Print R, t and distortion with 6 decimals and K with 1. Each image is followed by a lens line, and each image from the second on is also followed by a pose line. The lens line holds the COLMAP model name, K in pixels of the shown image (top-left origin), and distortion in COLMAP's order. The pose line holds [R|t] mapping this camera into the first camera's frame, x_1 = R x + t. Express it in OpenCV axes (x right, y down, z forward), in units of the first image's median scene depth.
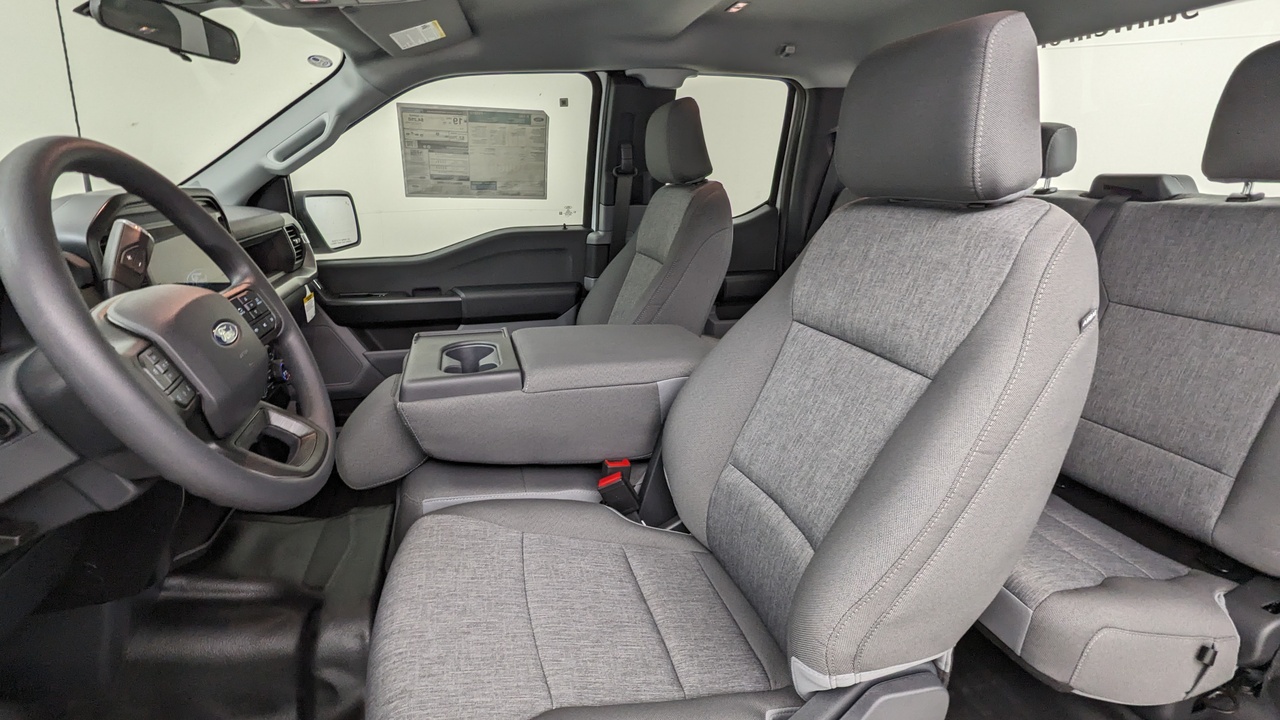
lens RADIAL K [[623.2, 0, 640.0], [0, 623.2, 360.0], [0, 0, 1]] dist [-0.000631, 0.001529]
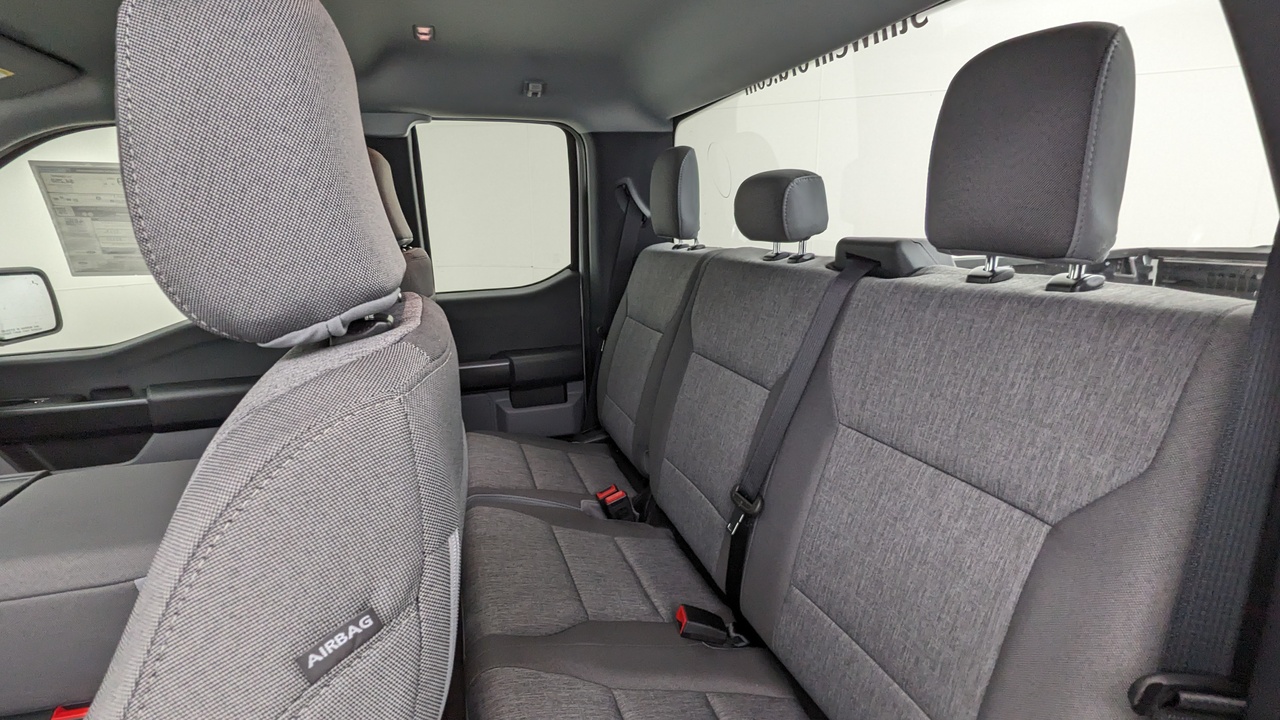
lens RADIAL K [[623.2, 0, 640.0], [0, 623.2, 360.0], [0, 0, 1]] dist [-0.000631, 0.001529]
pose [[0.998857, -0.032439, 0.035103, 0.340084], [0.034815, 0.996984, -0.069355, -0.081831], [-0.032747, 0.070498, 0.996974, 0.209994]]
